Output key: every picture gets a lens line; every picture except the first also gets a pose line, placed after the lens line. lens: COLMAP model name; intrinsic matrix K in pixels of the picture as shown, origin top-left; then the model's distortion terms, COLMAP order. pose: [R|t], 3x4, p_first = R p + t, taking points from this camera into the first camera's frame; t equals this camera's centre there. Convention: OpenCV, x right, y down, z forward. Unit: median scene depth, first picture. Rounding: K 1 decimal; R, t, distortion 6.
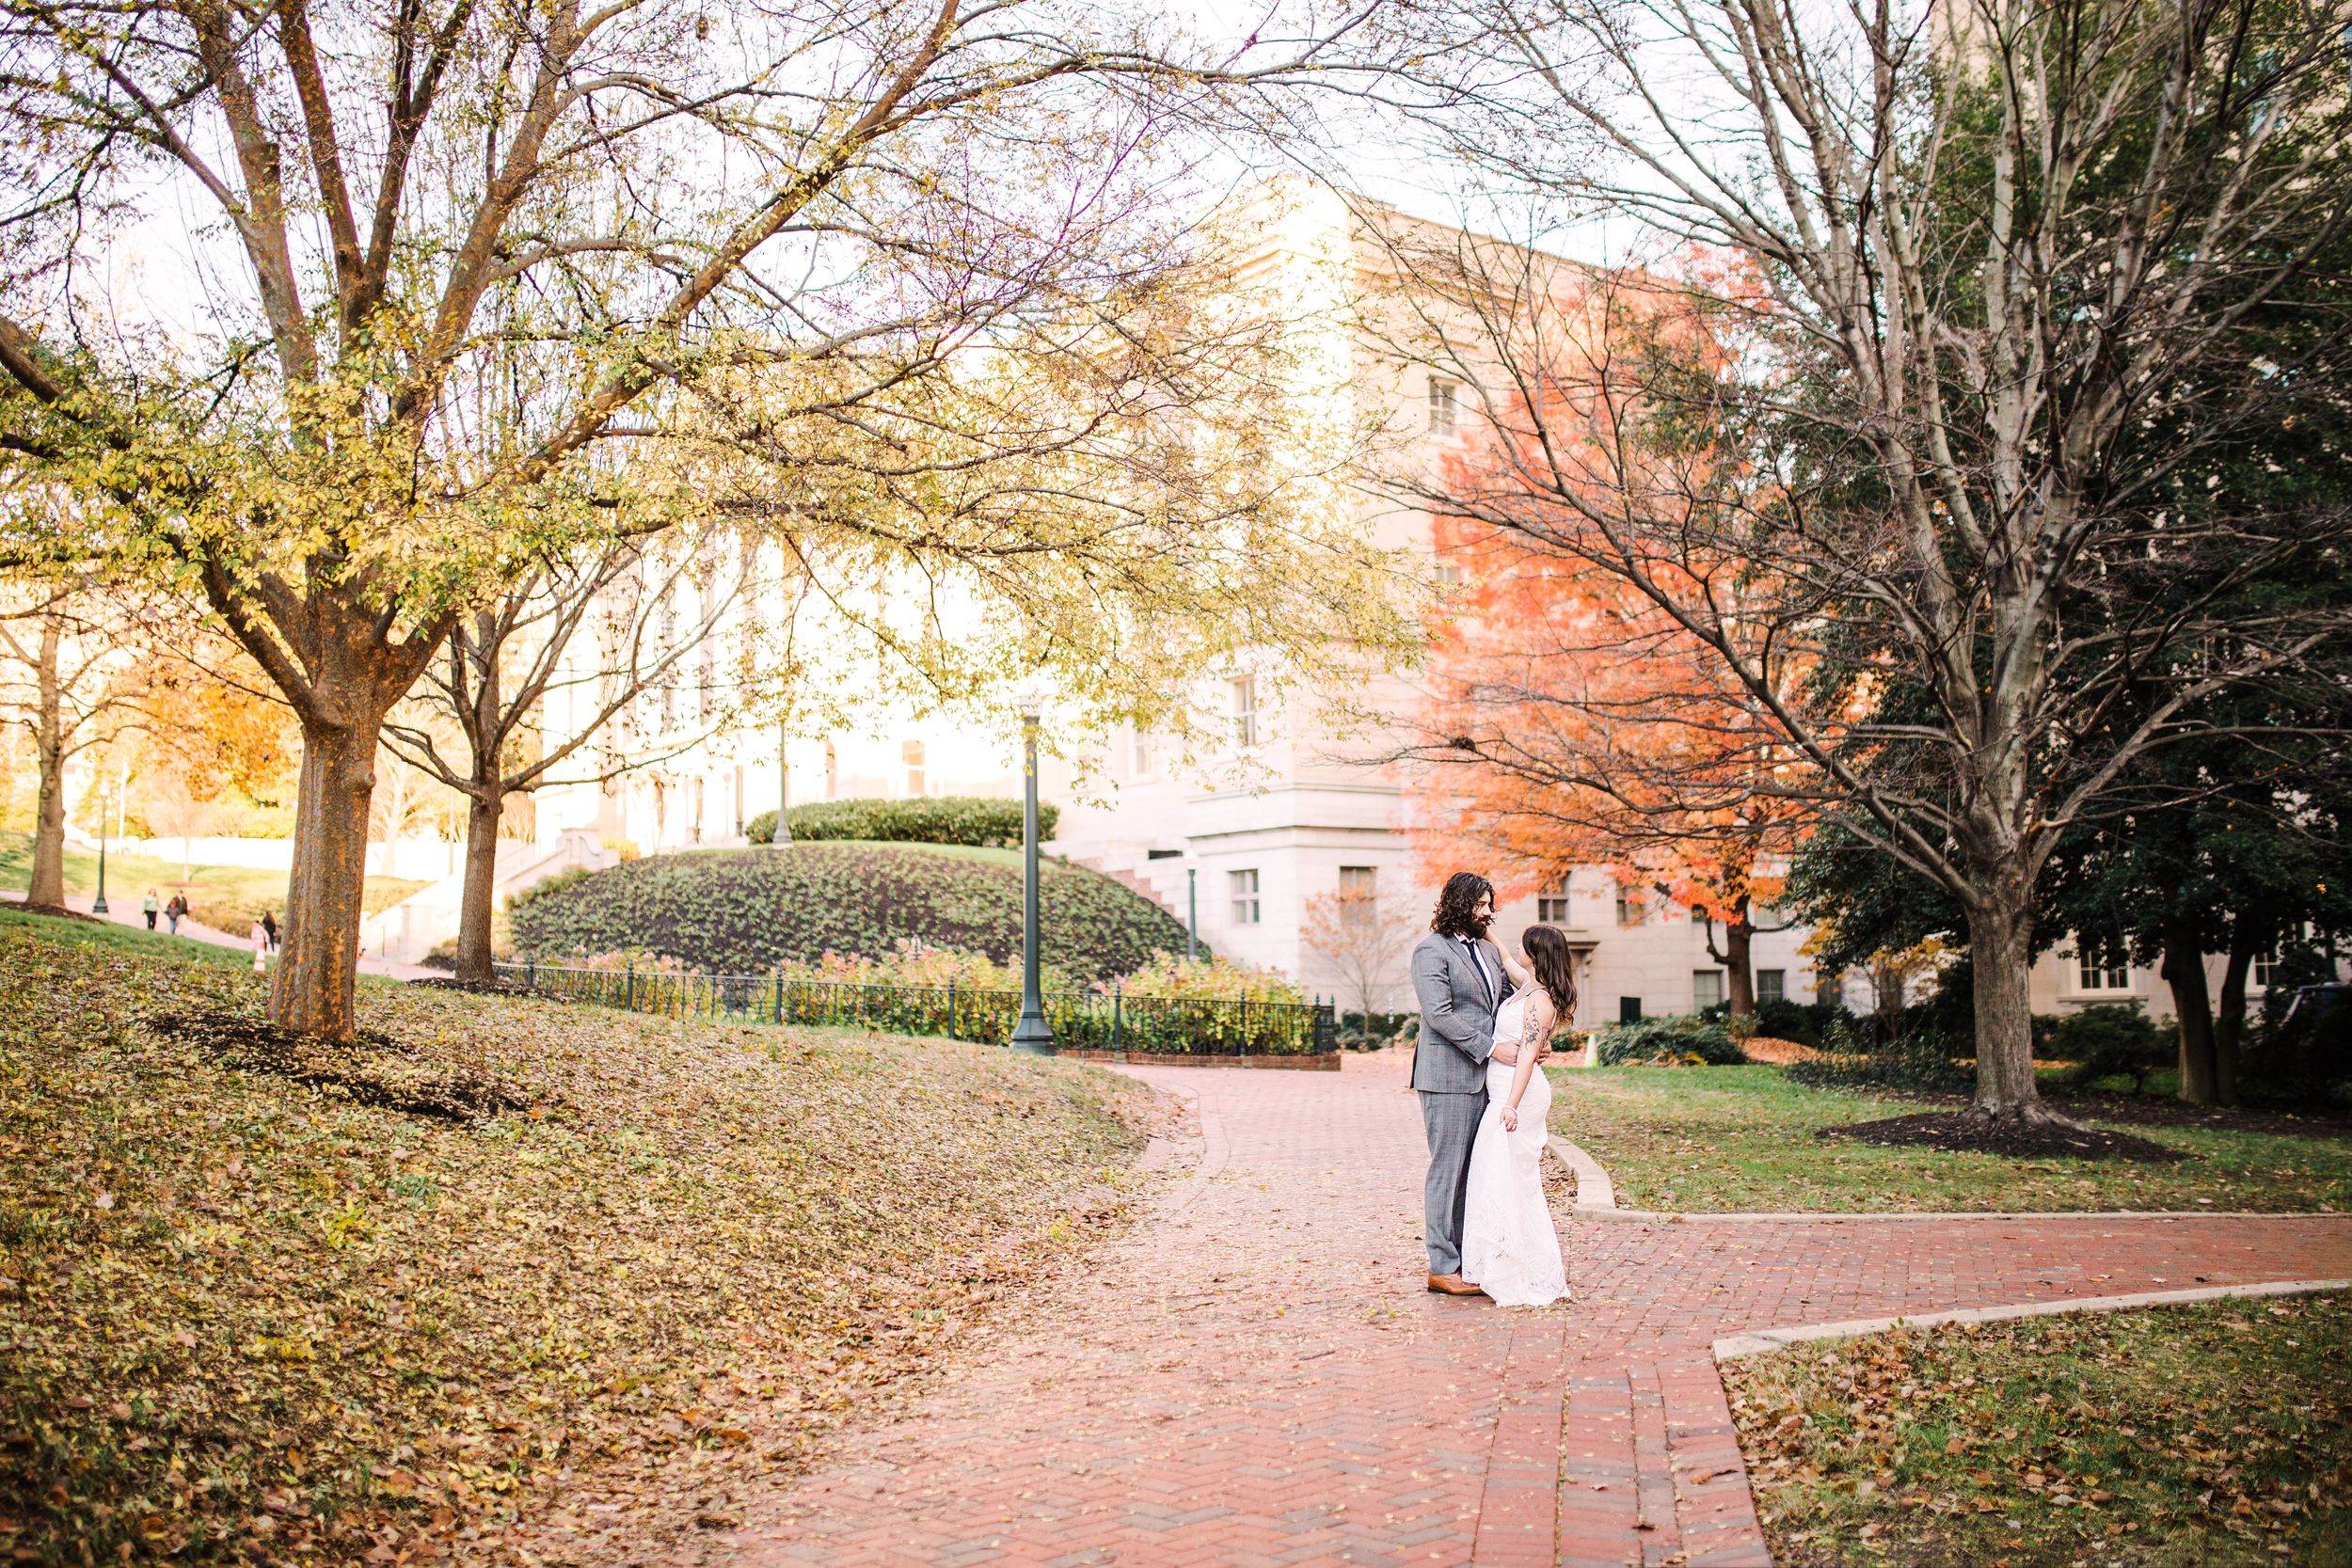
lens RADIAL K [[2354.5, 0, 1177.6], [0, 2354.5, 784.0], [0, 0, 1]] dist [-0.039899, 0.000000]
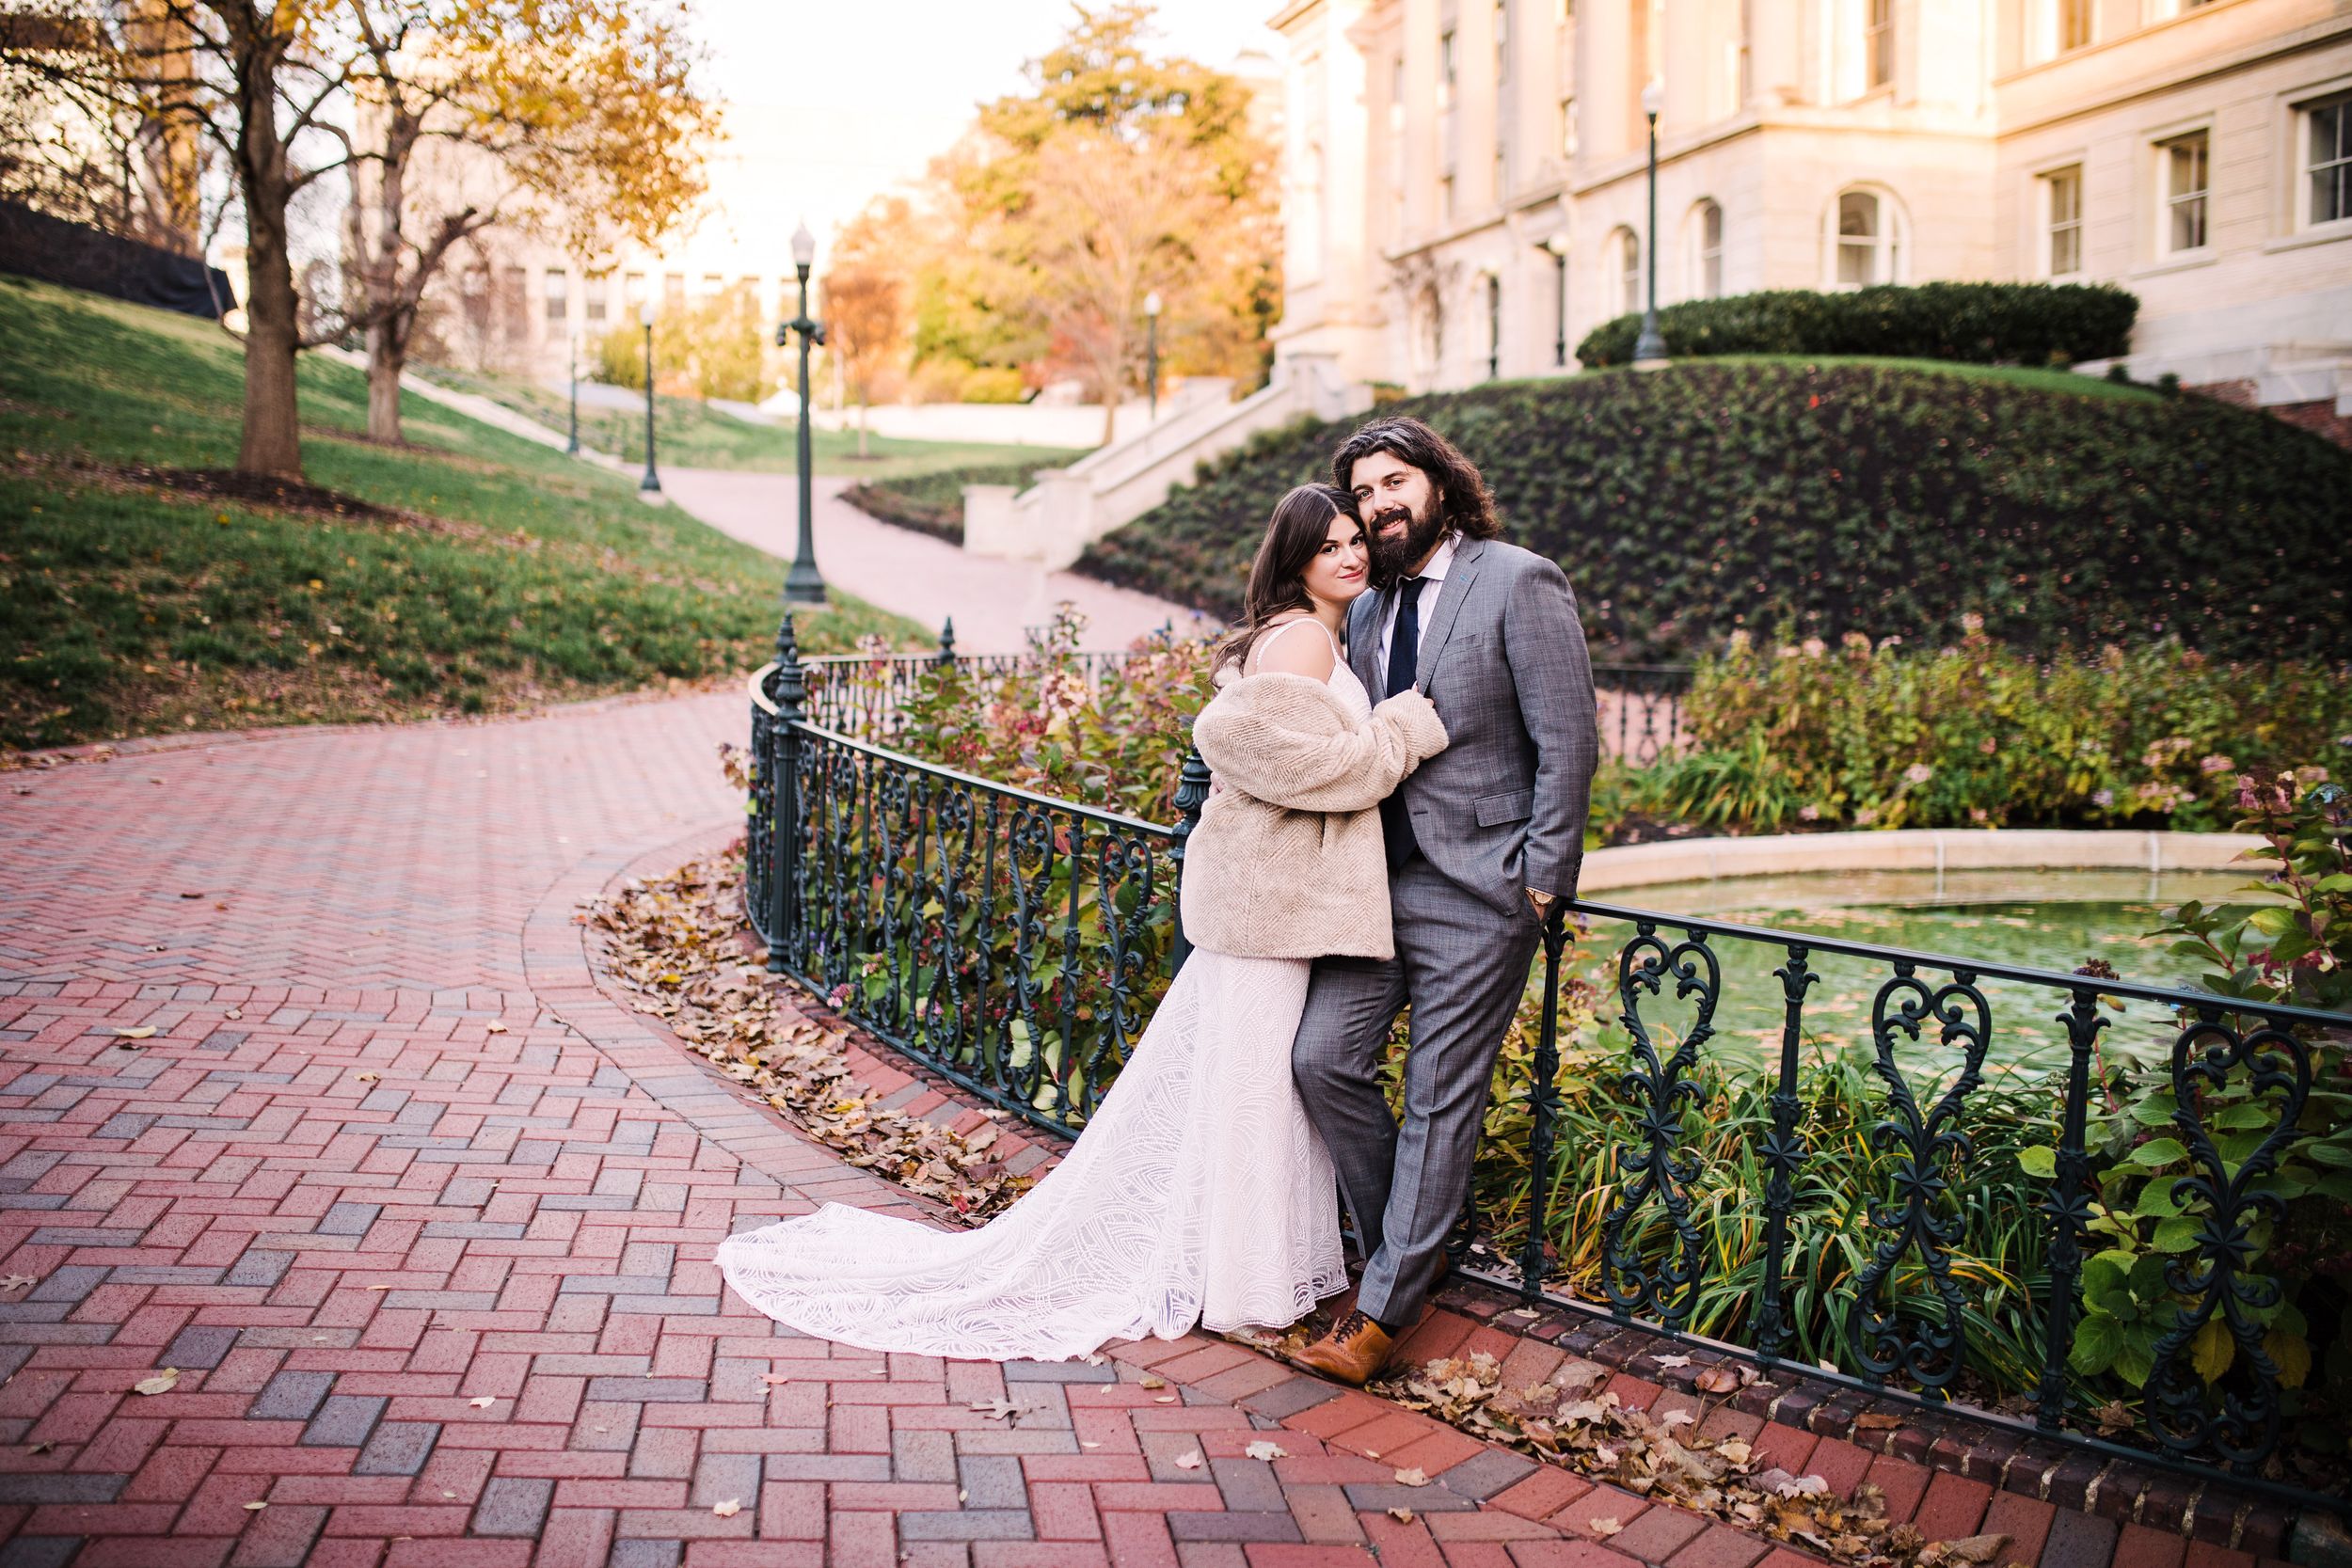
lens RADIAL K [[2354.5, 0, 1176.6], [0, 2354.5, 787.0], [0, 0, 1]] dist [-0.039899, 0.000000]
pose [[0.946735, 0.035502, -0.320051, -0.100358], [0.022781, 0.984029, 0.176544, 0.026117], [0.321208, -0.174431, 0.930806, 0.461485]]
